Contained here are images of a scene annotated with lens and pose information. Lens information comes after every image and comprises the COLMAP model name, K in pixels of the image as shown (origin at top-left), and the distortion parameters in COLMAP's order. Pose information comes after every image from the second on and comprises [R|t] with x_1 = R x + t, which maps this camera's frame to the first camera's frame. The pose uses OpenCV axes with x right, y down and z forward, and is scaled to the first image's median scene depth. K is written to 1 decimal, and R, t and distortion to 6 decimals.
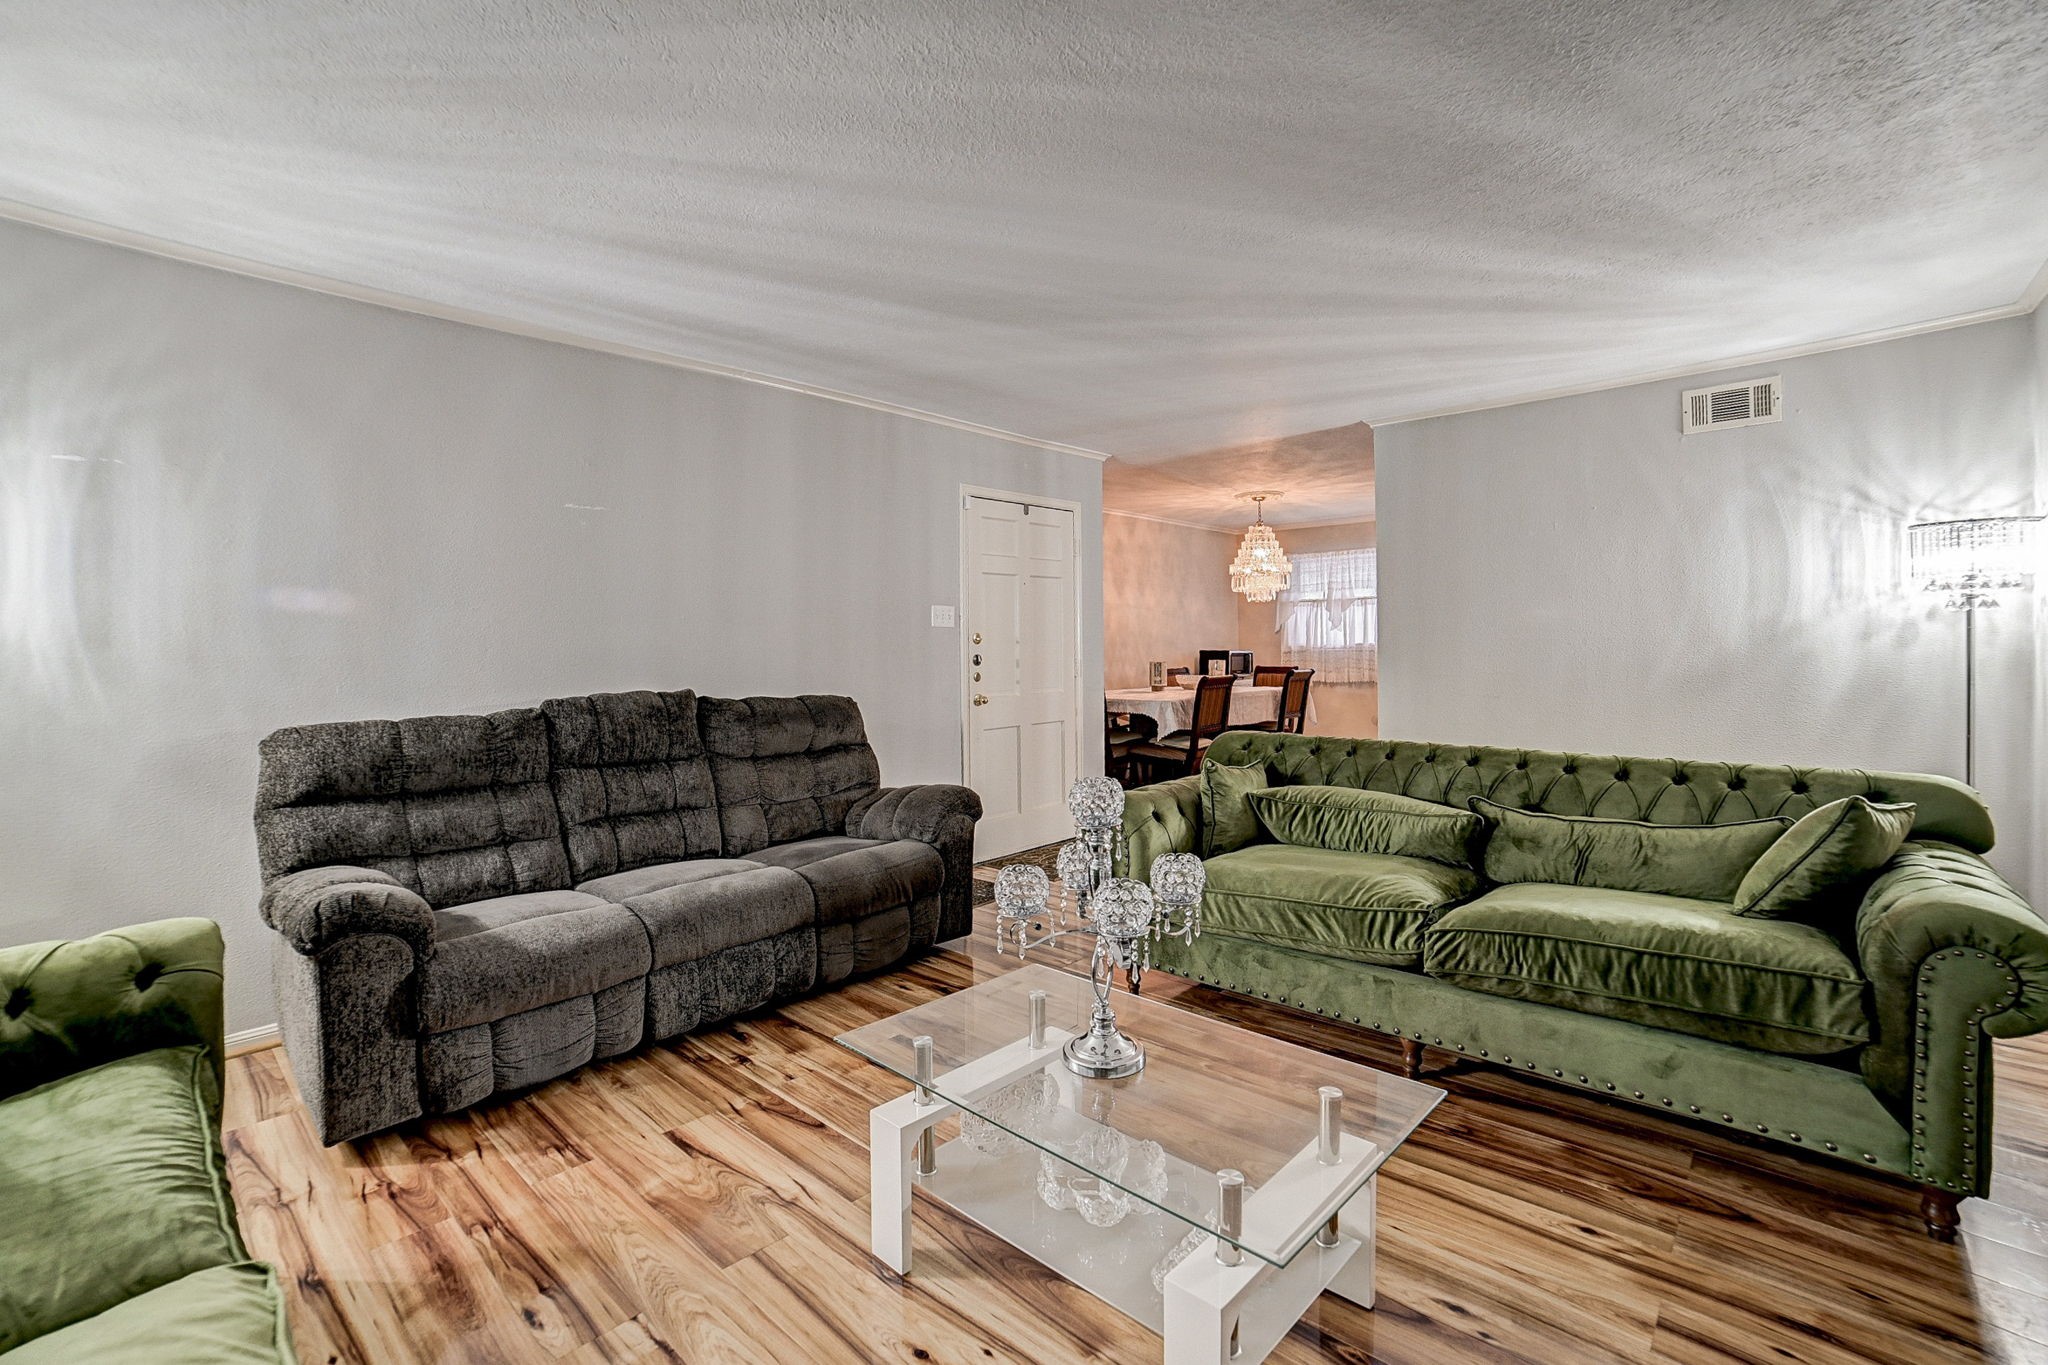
lens RADIAL K [[924.6, 0, 1035.6], [0, 924.6, 640.9], [0, 0, 1]] dist [-0.042774, 0.000022]
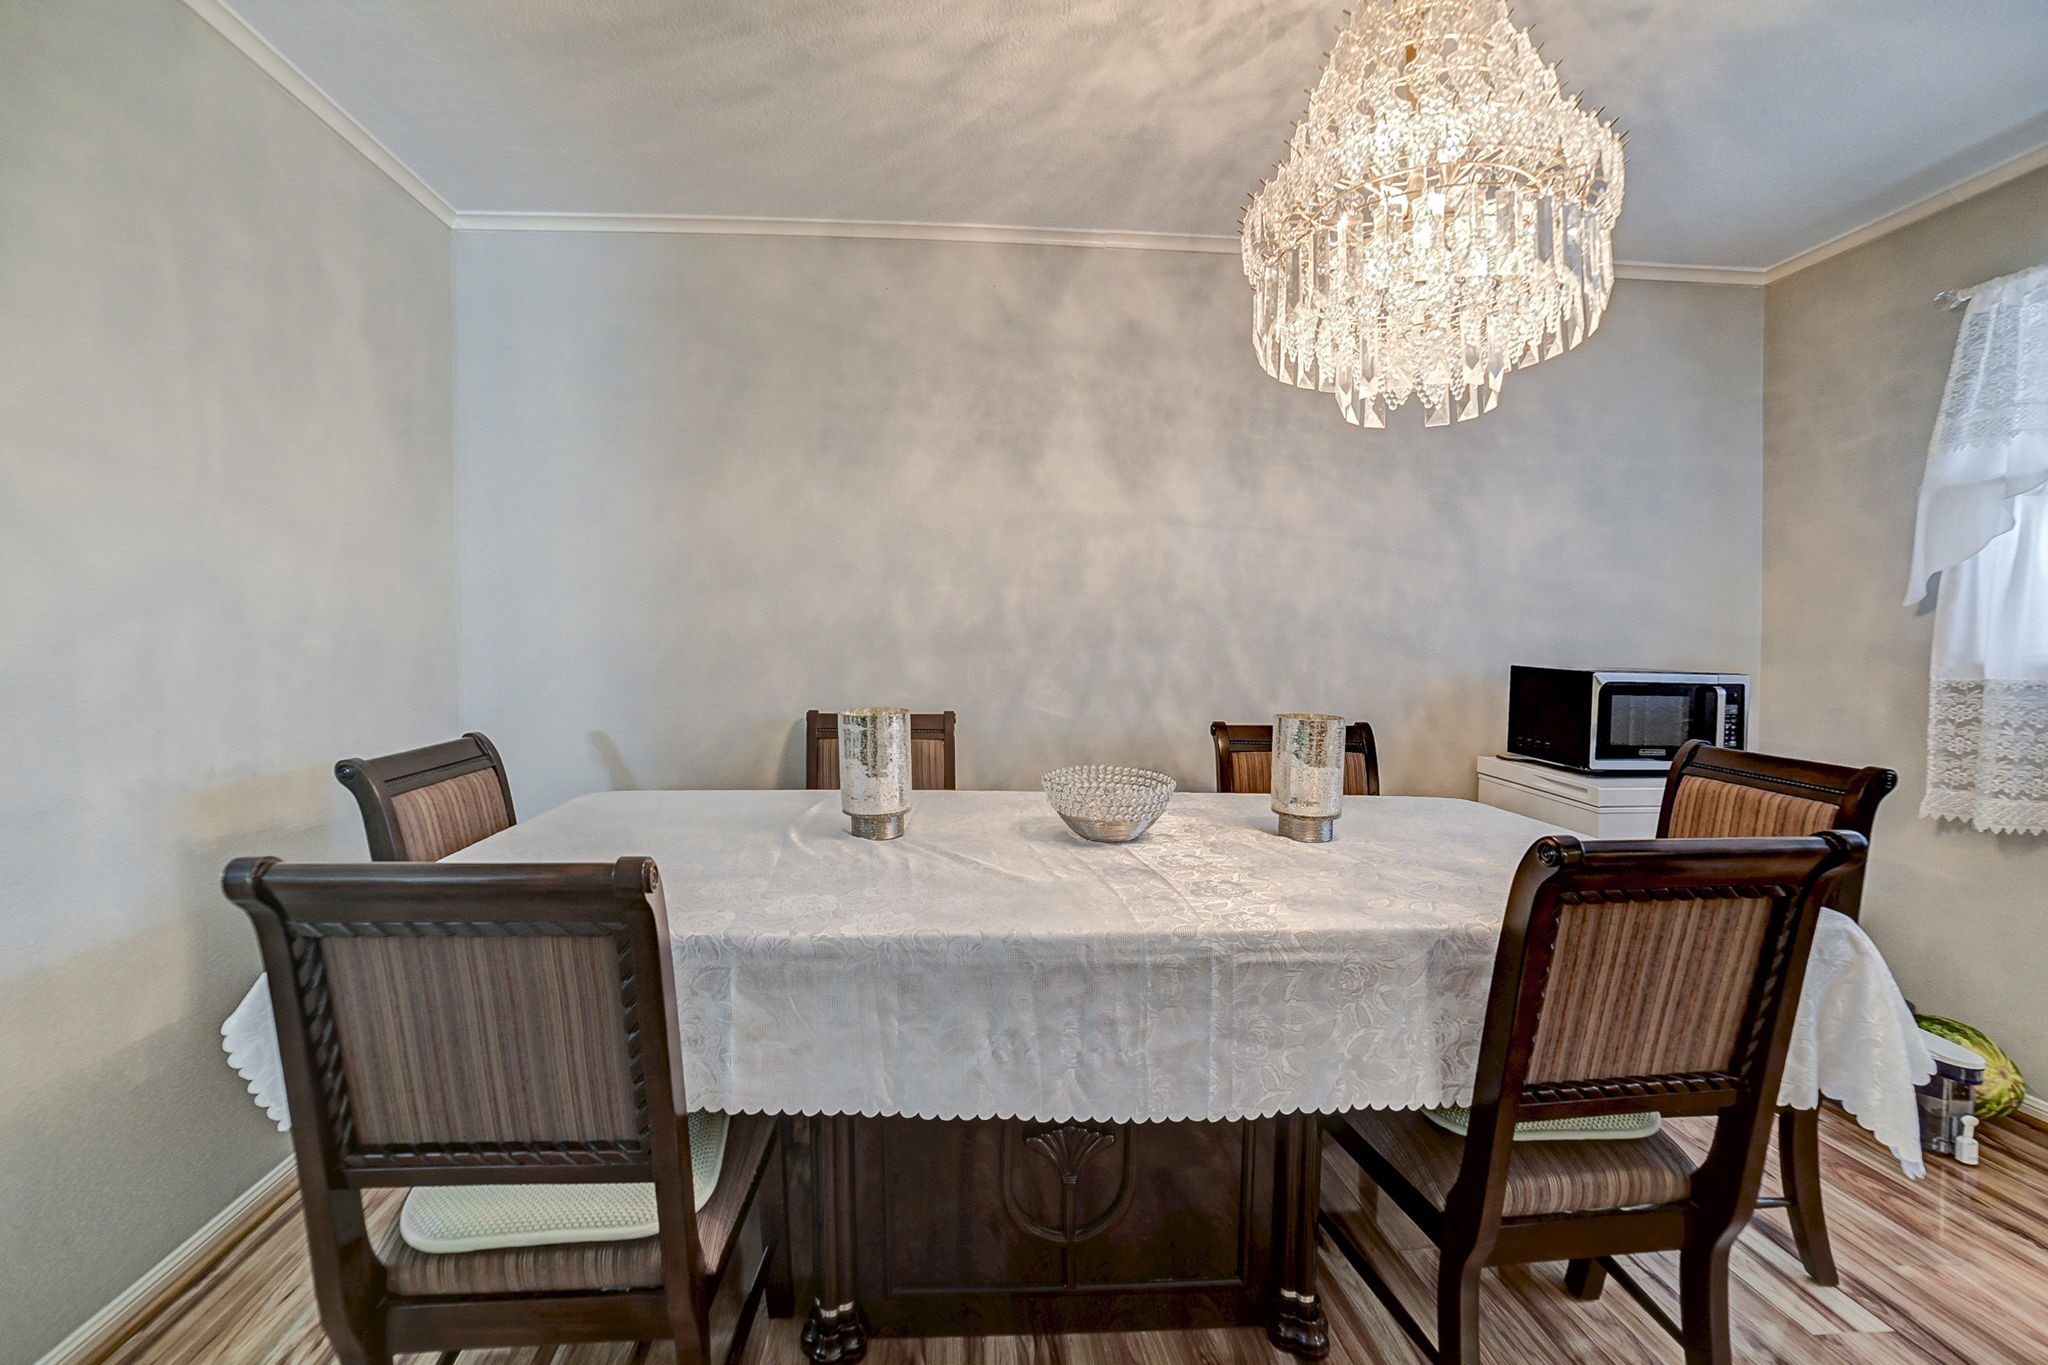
lens RADIAL K [[844.9, 0, 981.0], [0, 844.9, 668.1], [0, 0, 1]] dist [-0.091316, 0.030959]
pose [[0.696876, 0.045268, -0.715762, 0.549496], [-0.014631, 0.998696, 0.048917, 0.001194], [0.717043, -0.023616, 0.696629, 1.525896]]
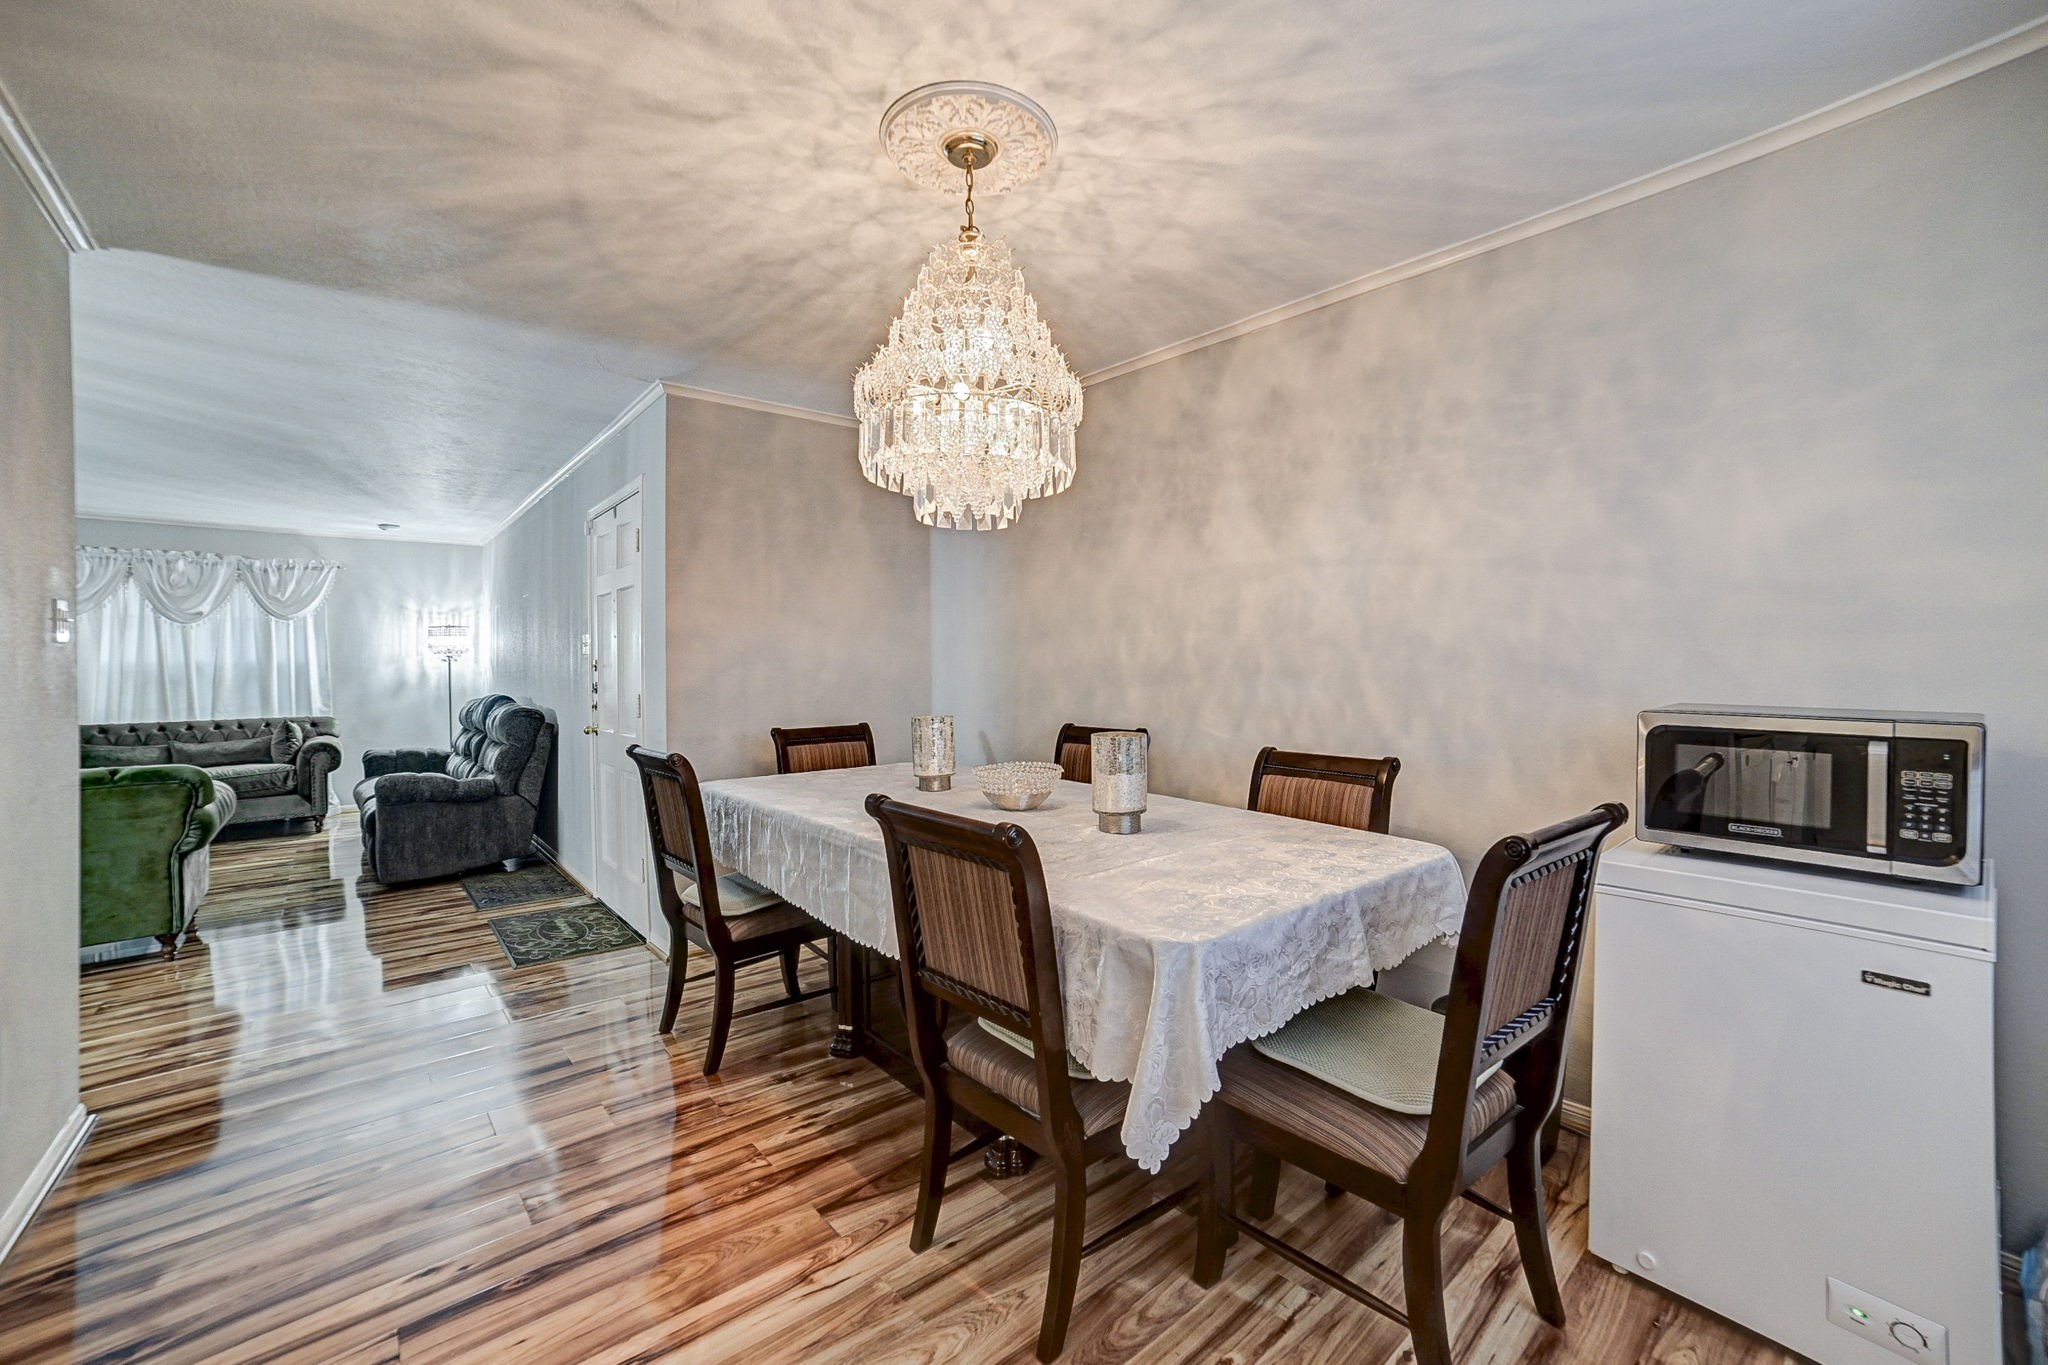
lens RADIAL K [[824.8, 0, 1019.9], [0, 824.8, 669.3], [0, 0, 1]] dist [-0.080913, 0.030923]
pose [[-0.136627, 0.019635, -0.990428, 0.872035], [0.012725, 0.999756, 0.018065, -0.008489], [0.990541, -0.010135, -0.136844, 1.914936]]
